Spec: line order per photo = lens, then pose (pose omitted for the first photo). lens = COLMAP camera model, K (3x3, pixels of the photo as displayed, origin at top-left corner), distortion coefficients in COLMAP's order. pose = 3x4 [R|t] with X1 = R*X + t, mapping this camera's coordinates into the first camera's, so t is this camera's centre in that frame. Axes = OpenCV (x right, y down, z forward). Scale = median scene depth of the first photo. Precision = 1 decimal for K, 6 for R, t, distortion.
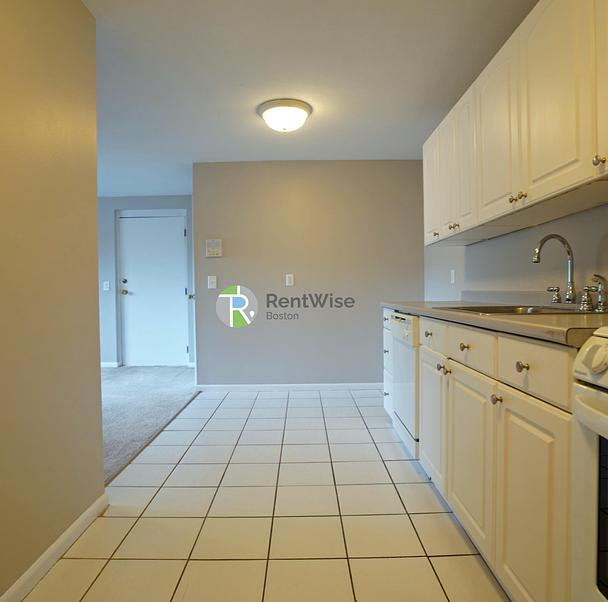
lens RADIAL K [[431.0, 0, 304.0], [0, 431.0, 301.0], [0, 0, 1]] dist [-0.049847, 0.011745]
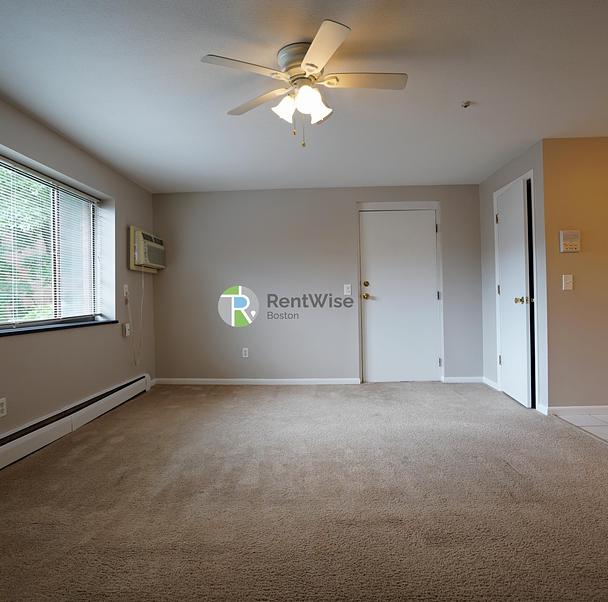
lens RADIAL K [[431.0, 0, 304.0], [0, 431.0, 301.0], [0, 0, 1]] dist [-0.049847, 0.011745]
pose [[0.999240, -0.000793, -0.038962, -1.090461], [-0.000134, 0.999718, -0.023767, 0.019018], [0.038970, 0.023754, 0.998958, 0.267822]]
